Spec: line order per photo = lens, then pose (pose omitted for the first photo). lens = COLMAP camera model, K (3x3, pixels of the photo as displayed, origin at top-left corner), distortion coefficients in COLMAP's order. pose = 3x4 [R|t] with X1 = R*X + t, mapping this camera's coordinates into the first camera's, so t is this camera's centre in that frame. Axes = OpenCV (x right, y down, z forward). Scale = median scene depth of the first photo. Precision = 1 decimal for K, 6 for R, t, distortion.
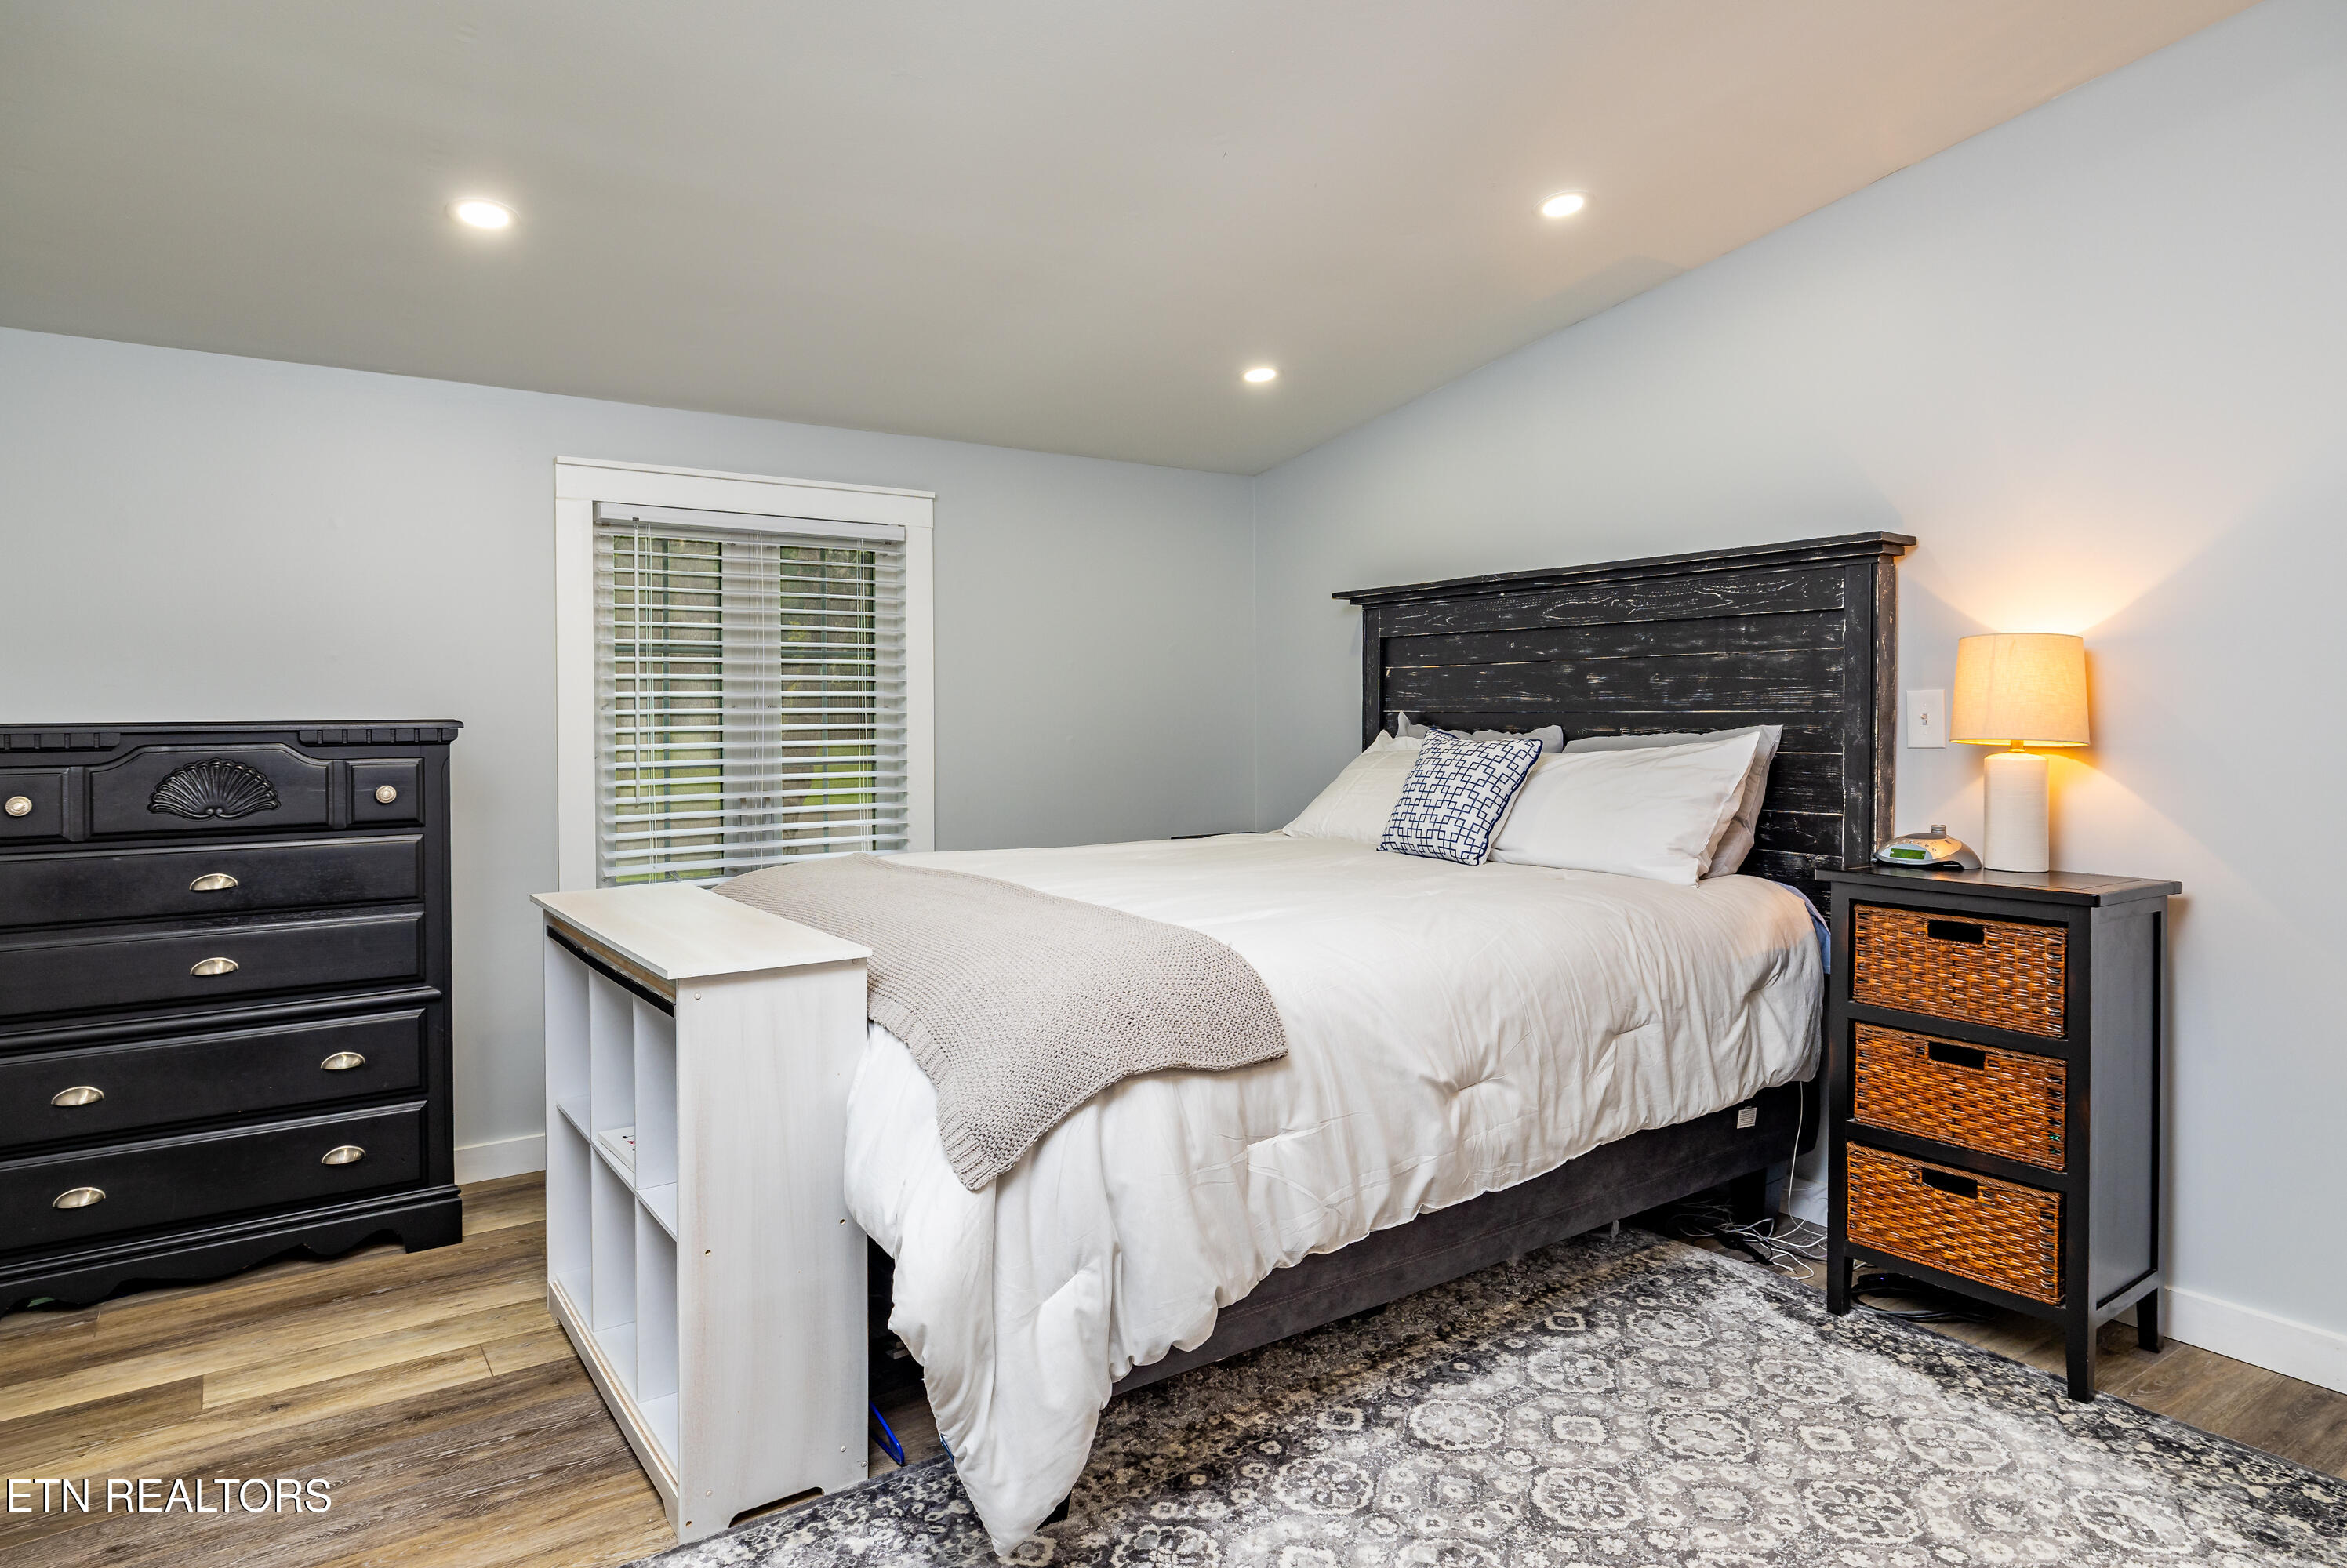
lens RADIAL K [[1348.5, 0, 1174.8], [0, 1348.5, 771.2], [0, 0, 1]] dist [-0.001470, -0.000338]
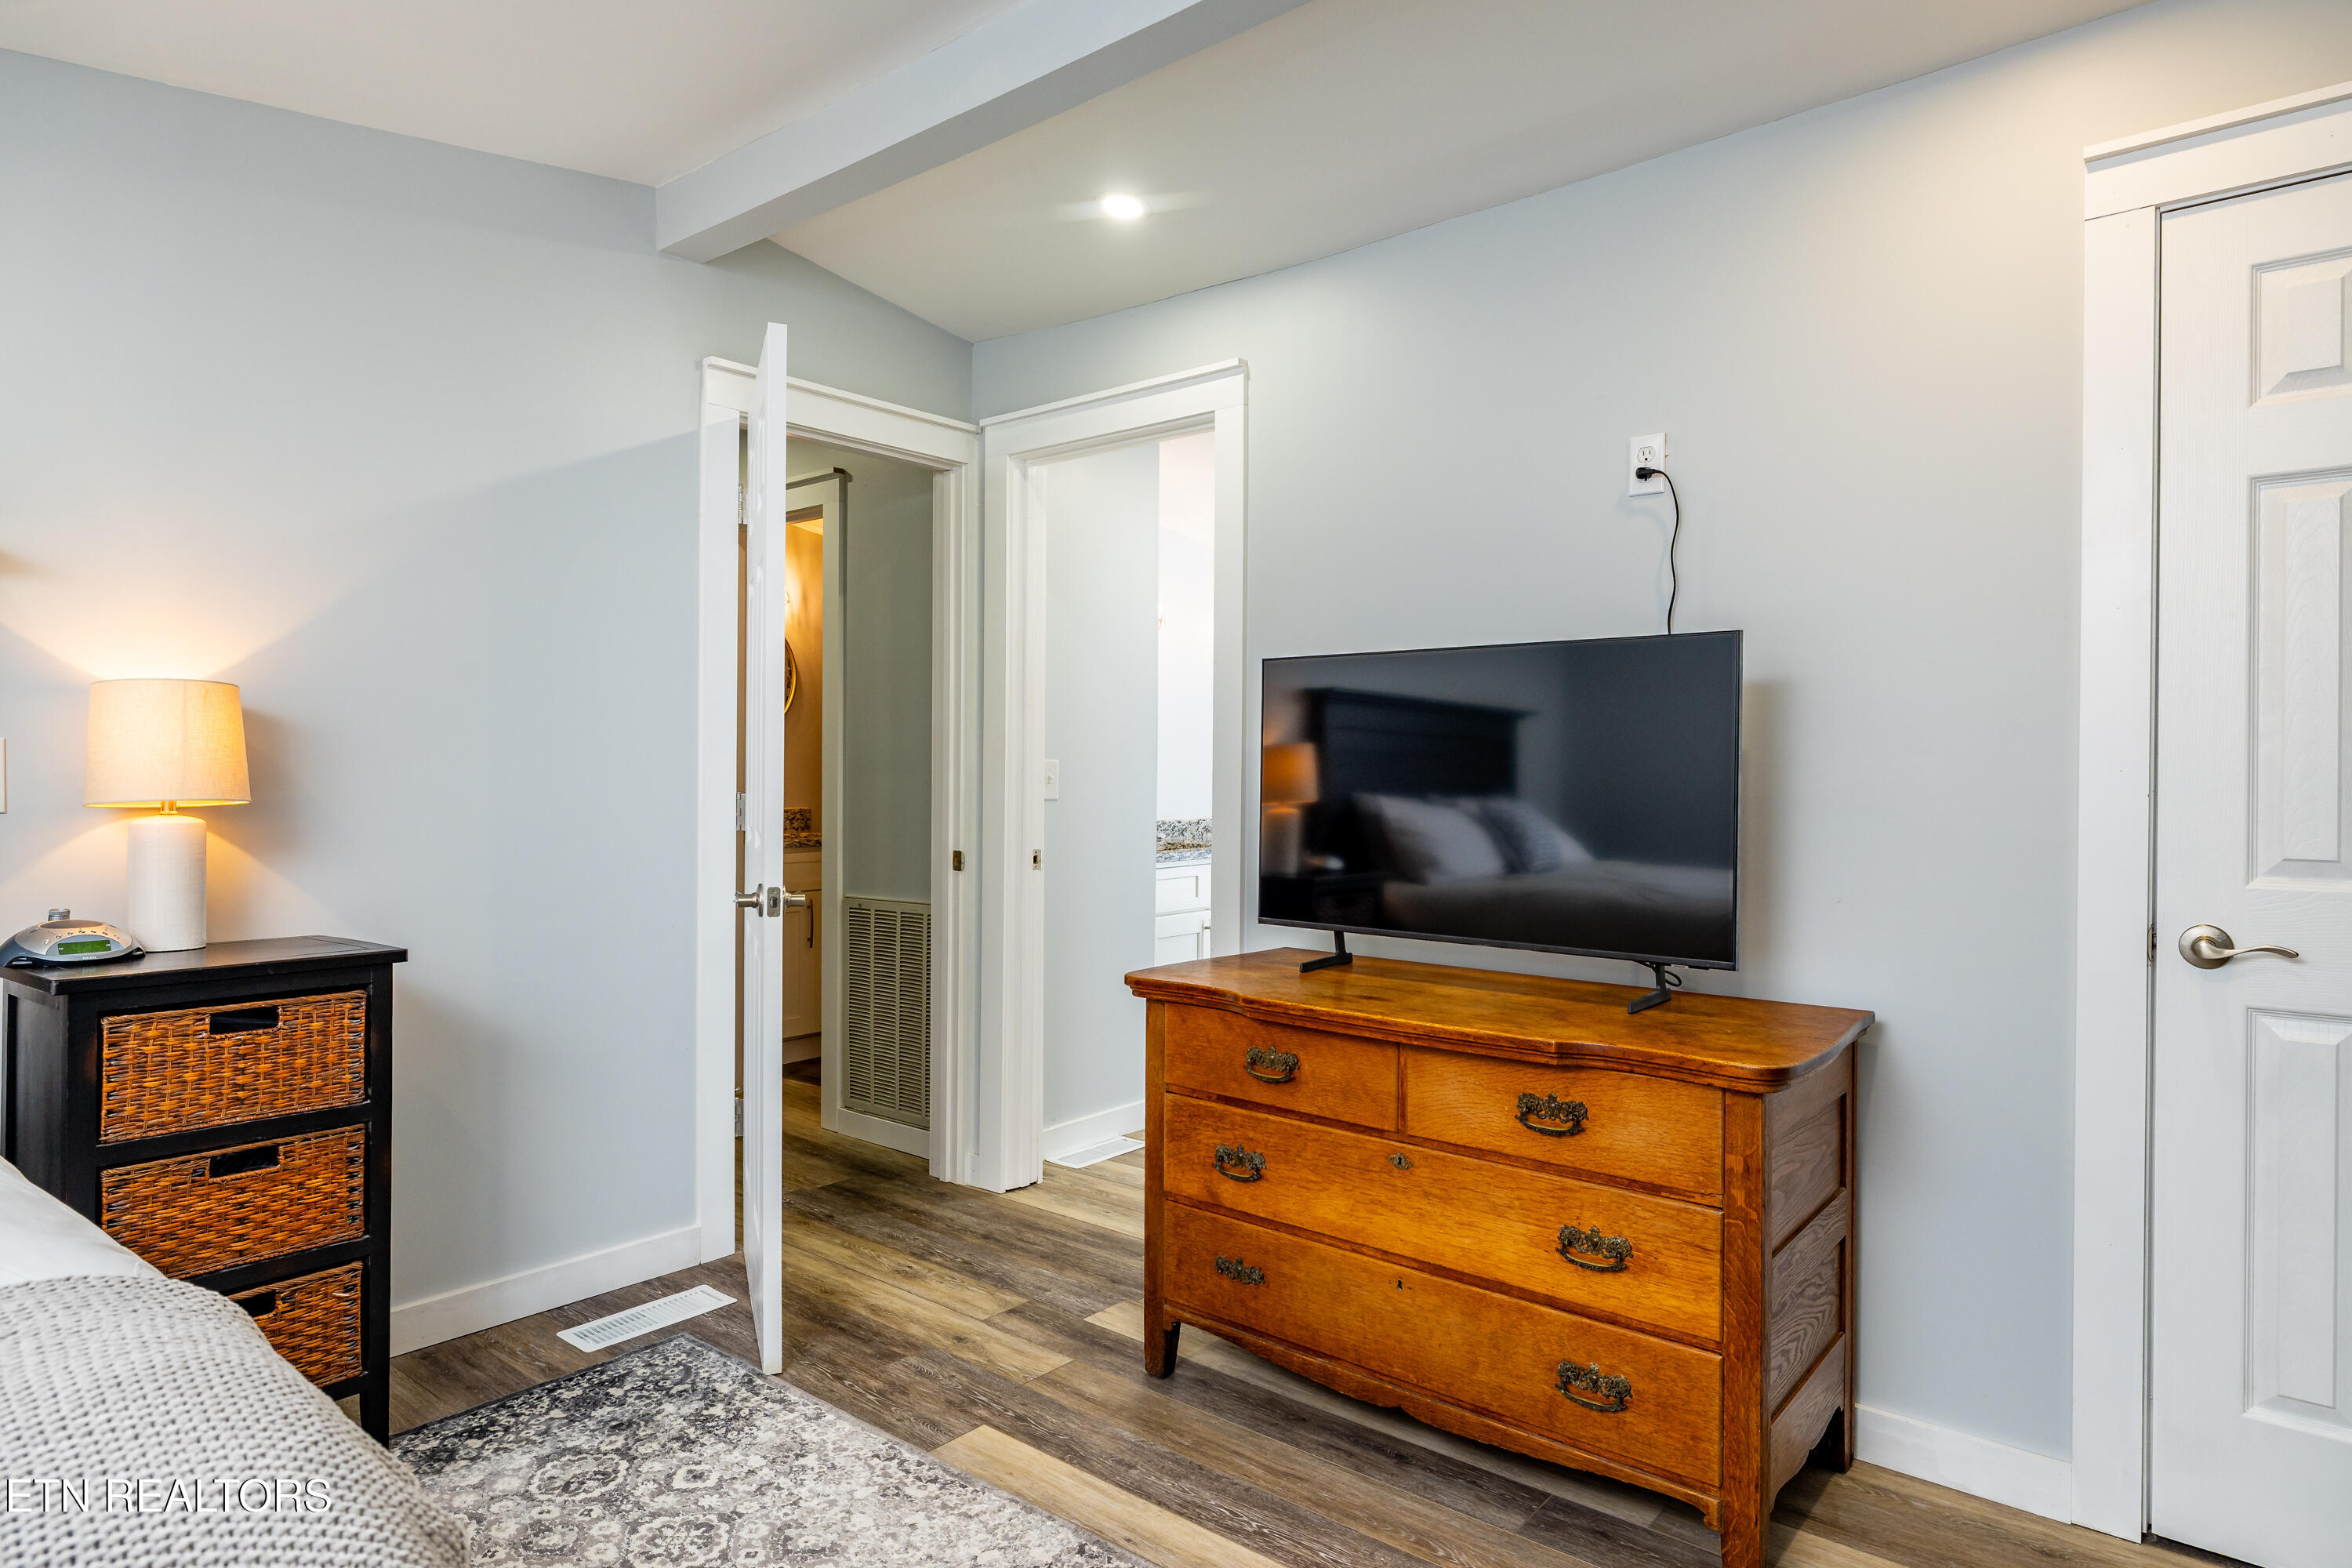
lens RADIAL K [[1351.5, 0, 1170.2], [0, 1351.5, 786.8], [0, 0, 1]] dist [-0.001470, -0.000338]
pose [[-0.286838, -0.008680, 0.957940, -0.445768], [0.023817, 0.999585, 0.016189, -0.033514], [-0.957683, 0.027459, -0.286512, 0.687274]]
